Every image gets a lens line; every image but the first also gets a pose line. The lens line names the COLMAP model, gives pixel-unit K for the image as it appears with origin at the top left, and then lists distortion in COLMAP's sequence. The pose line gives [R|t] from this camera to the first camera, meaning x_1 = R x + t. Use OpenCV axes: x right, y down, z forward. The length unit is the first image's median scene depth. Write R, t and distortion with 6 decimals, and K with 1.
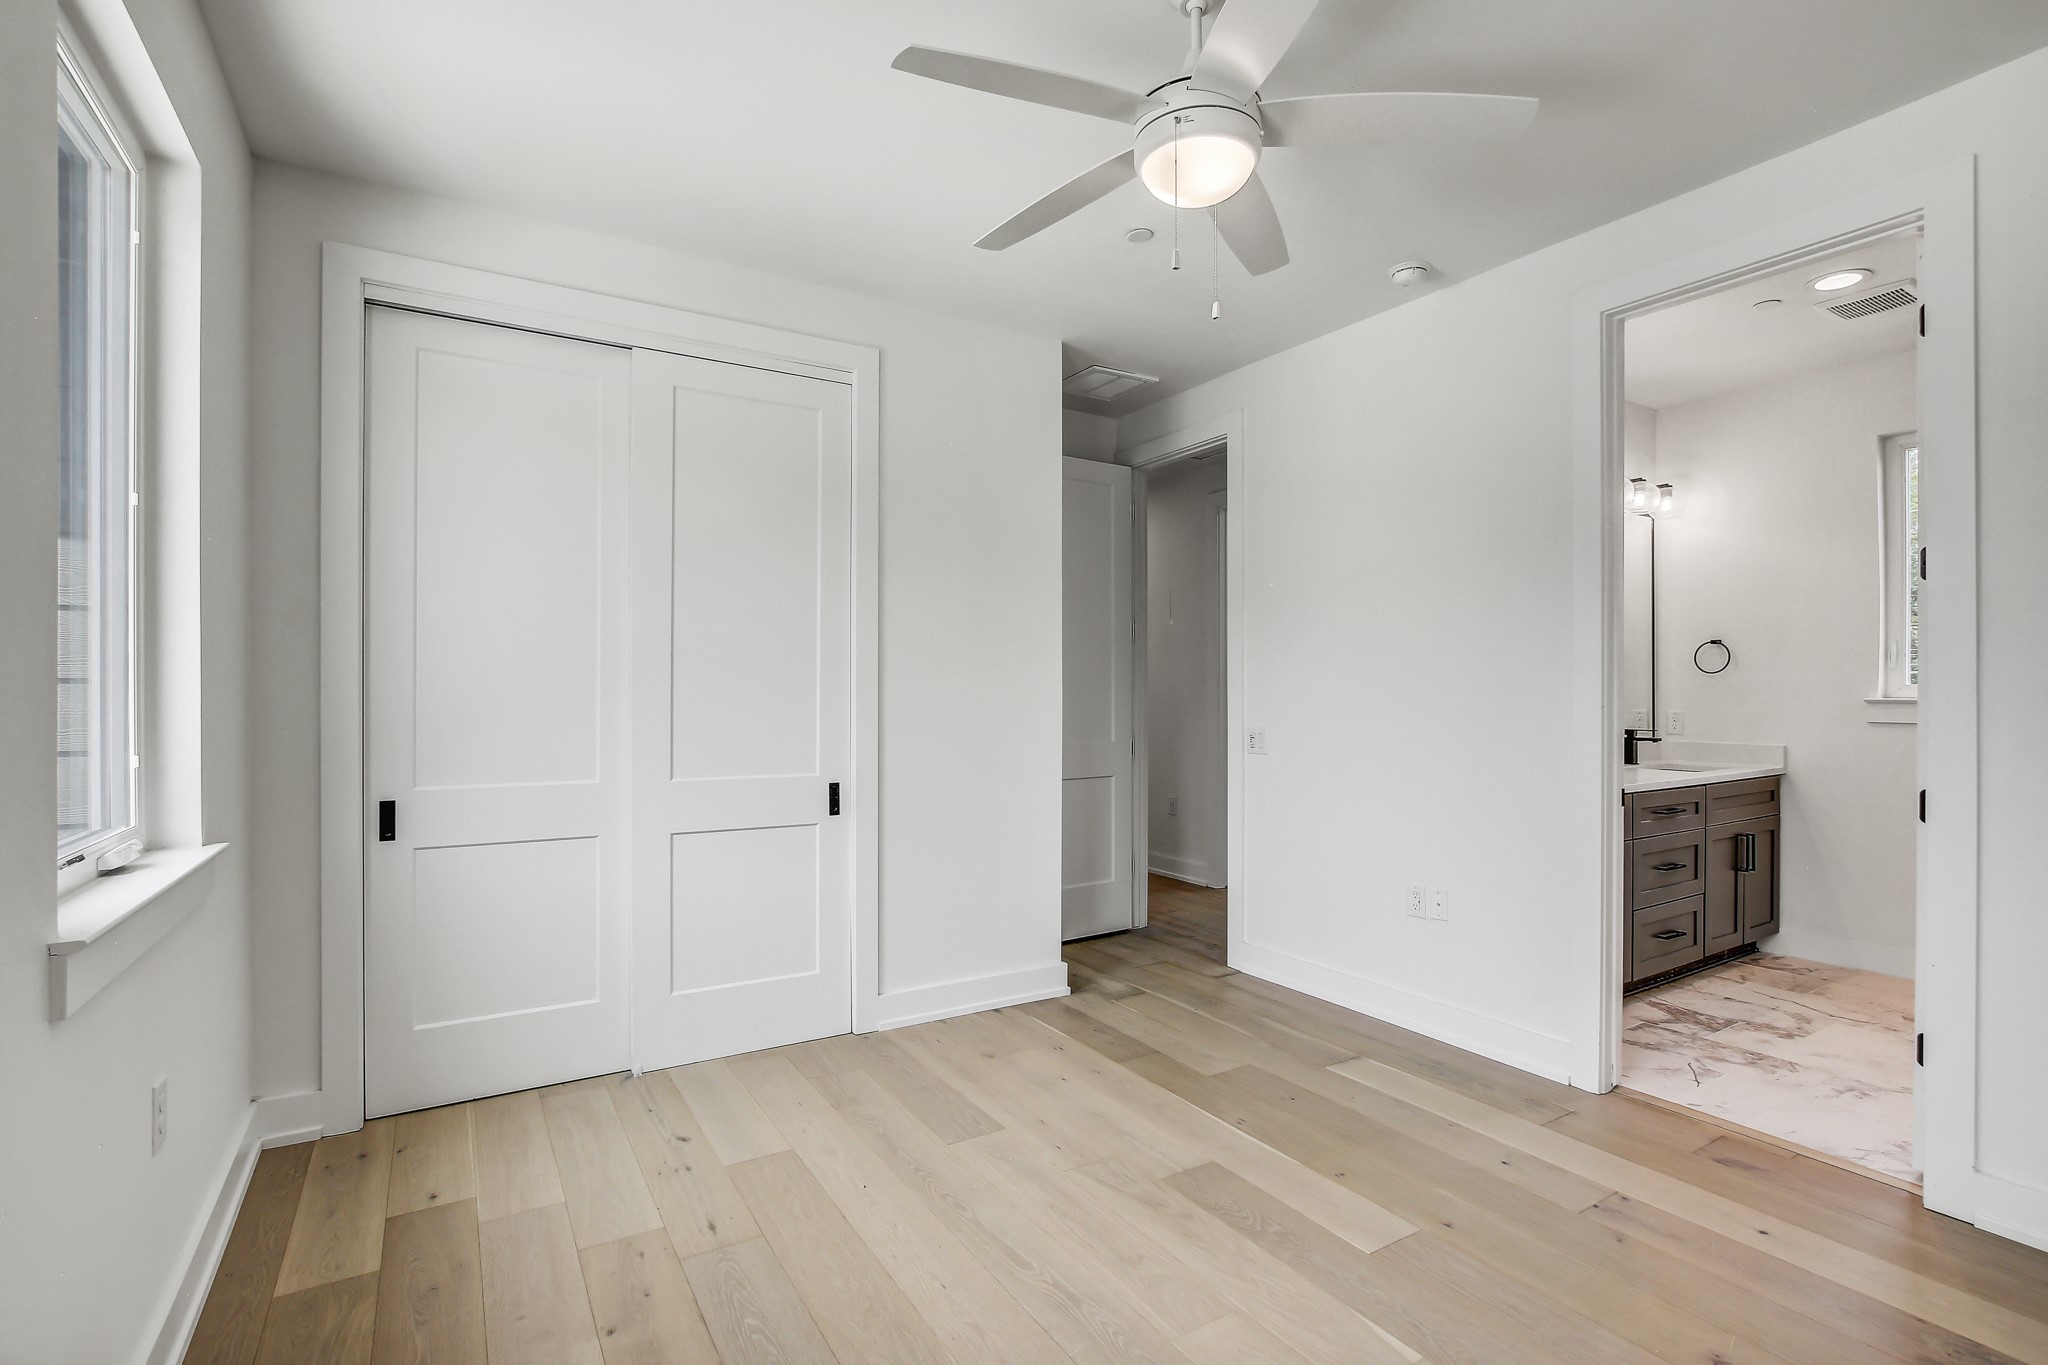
lens RADIAL K [[956.5, 0, 1015.1], [0, 956.5, 691.1], [0, 0, 1]] dist [-0.019462, 0.002992]
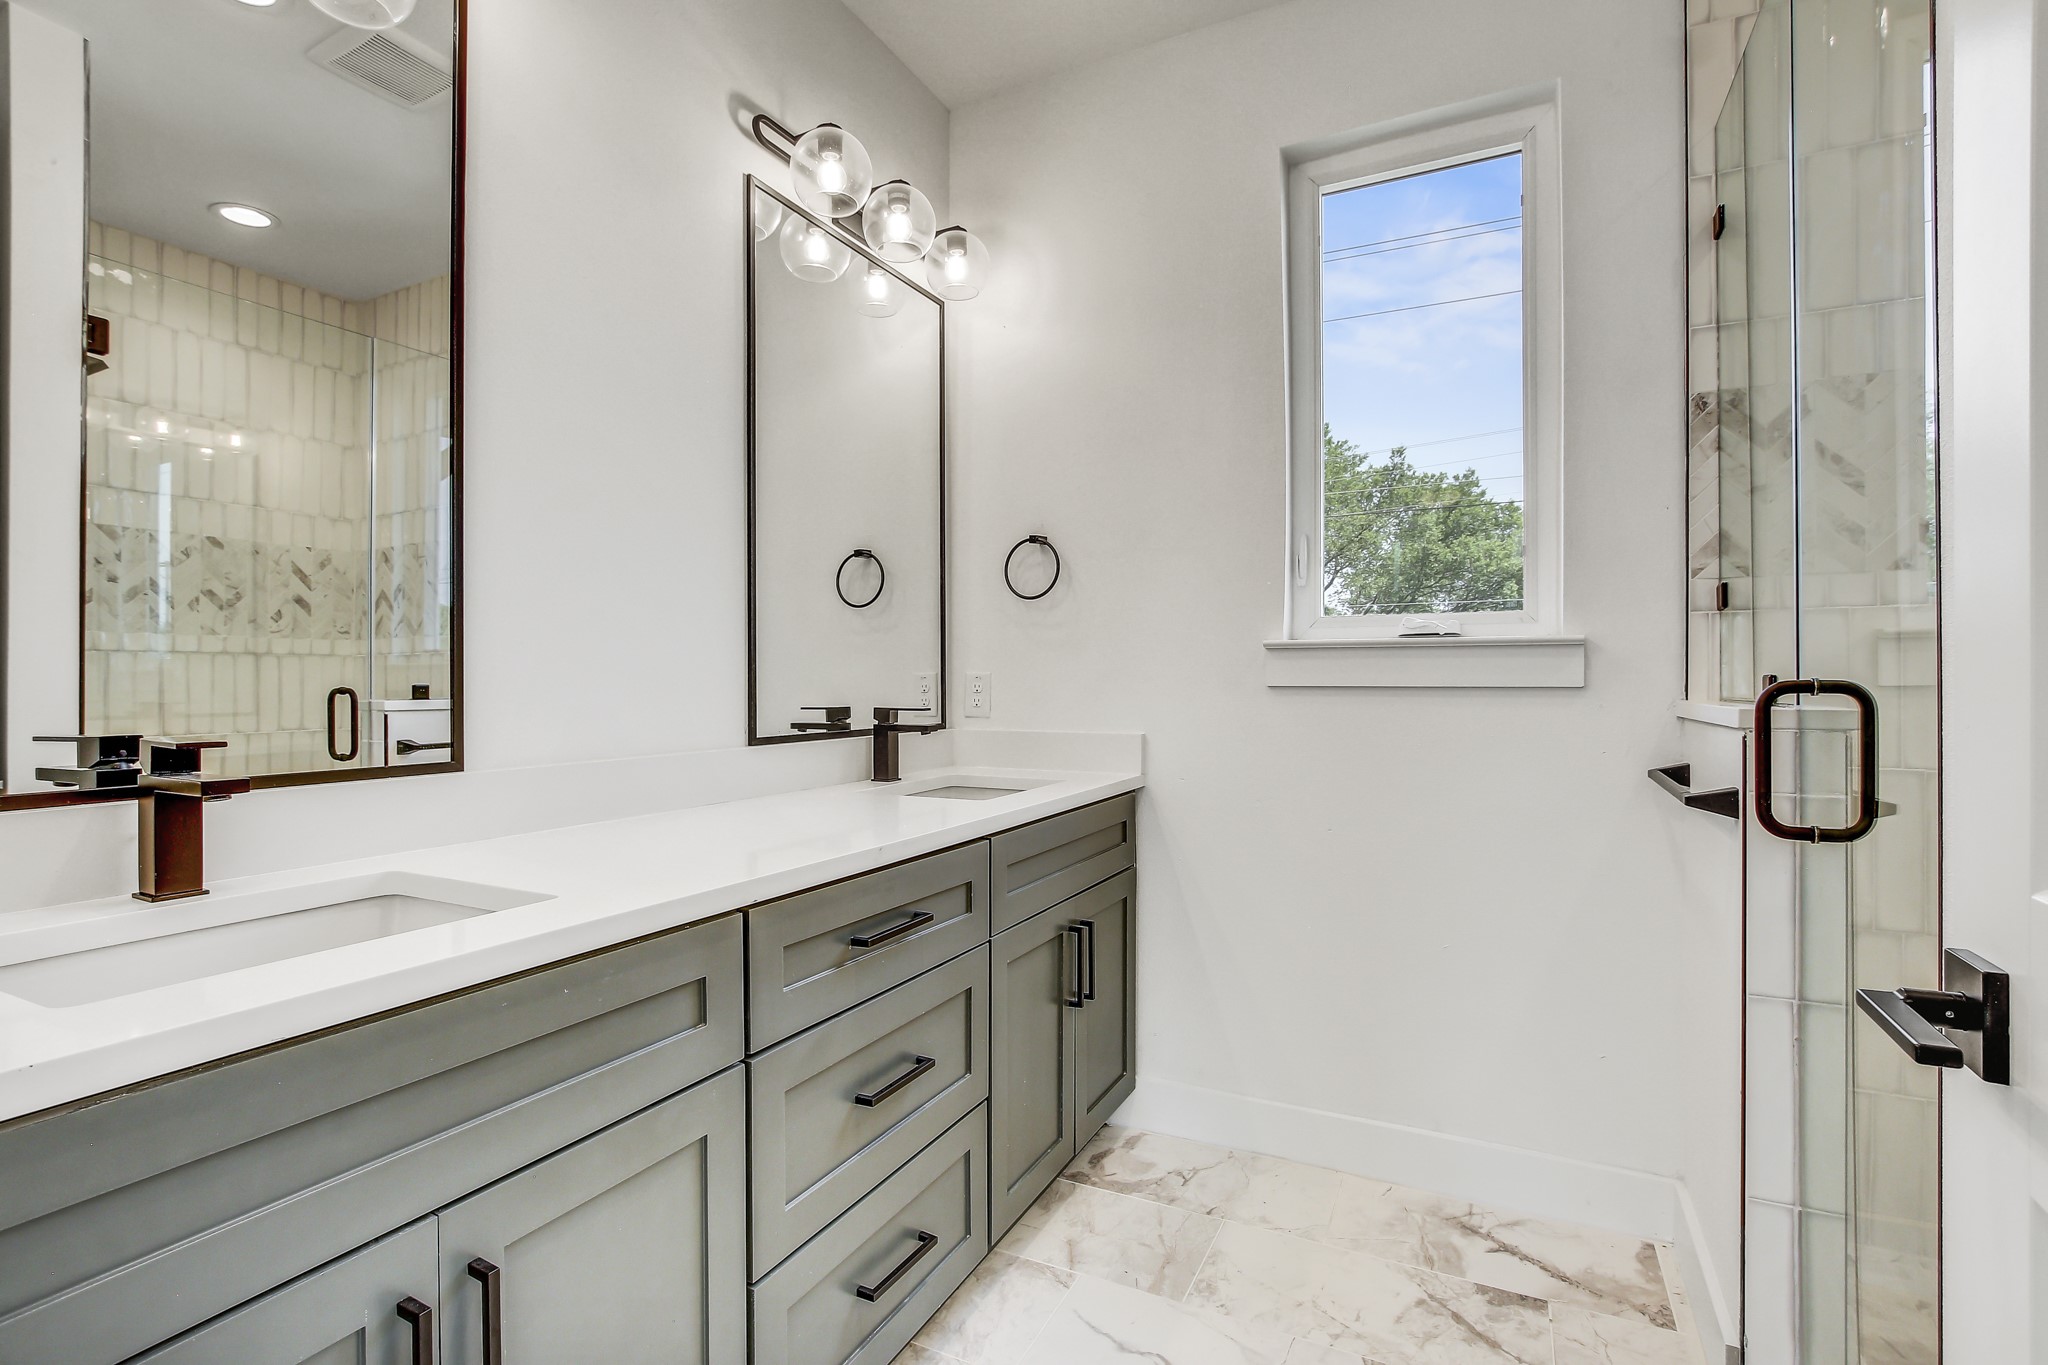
lens RADIAL K [[956.5, 0, 981.1], [0, 956.5, 701.1], [0, 0, 1]] dist [-0.019462, 0.002992]
pose [[0.871586, -0.013421, 0.490059, 0.482449], [0.005103, 0.999819, 0.018305, 0.029759], [-0.490217, -0.013454, 0.871497, 0.589643]]
